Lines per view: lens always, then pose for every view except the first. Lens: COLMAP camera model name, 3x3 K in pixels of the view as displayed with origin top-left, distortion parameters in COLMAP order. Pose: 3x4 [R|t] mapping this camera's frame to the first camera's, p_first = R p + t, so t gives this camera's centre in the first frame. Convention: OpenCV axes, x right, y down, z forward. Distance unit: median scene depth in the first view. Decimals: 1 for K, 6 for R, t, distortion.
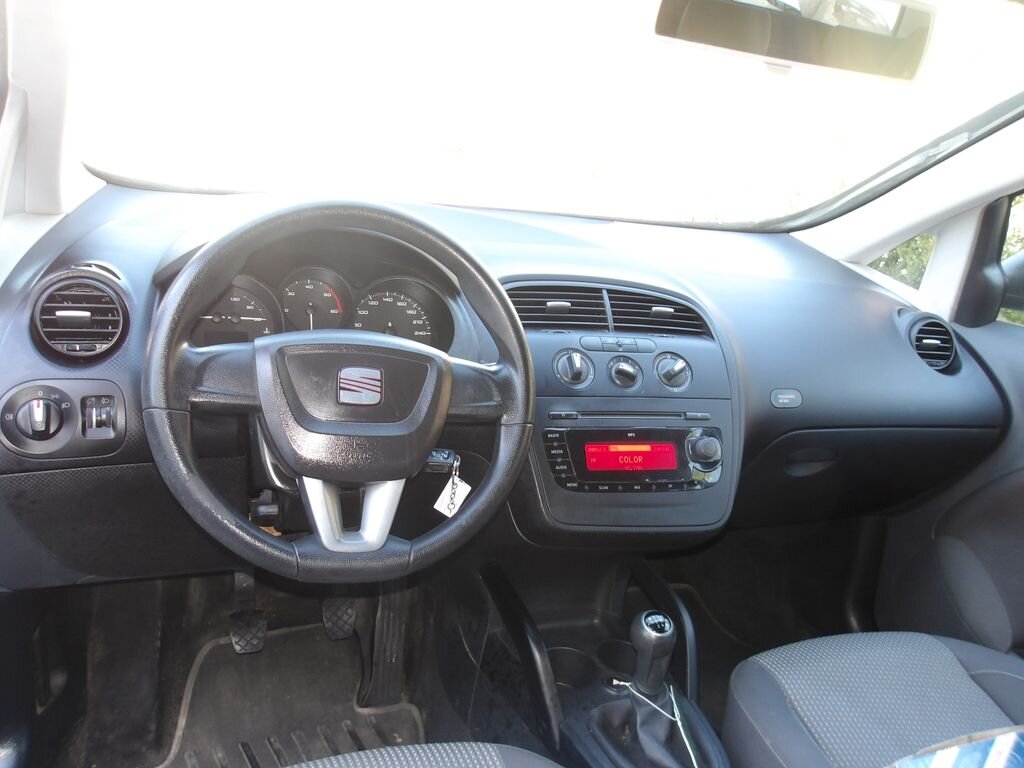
lens RADIAL K [[815.0, 0, 512.0], [0, 815.0, 384.0], [0, 0, 1]] dist [0.001651, 0.004563]
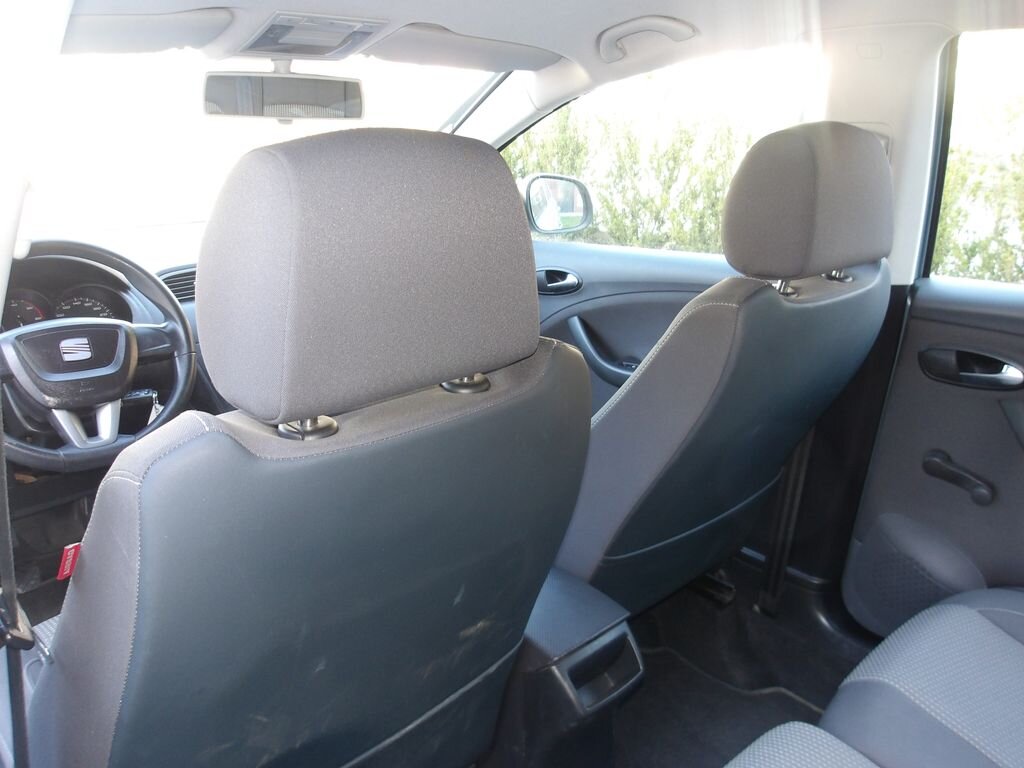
lens RADIAL K [[815.0, 0, 512.0], [0, 815.0, 384.0], [0, 0, 1]] dist [0.001651, 0.004563]
pose [[0.915435, -0.236321, 0.325779, 0.049797], [0.229889, 0.971445, 0.058703, 0.134553], [-0.330349, 0.021154, 0.943622, -0.640743]]
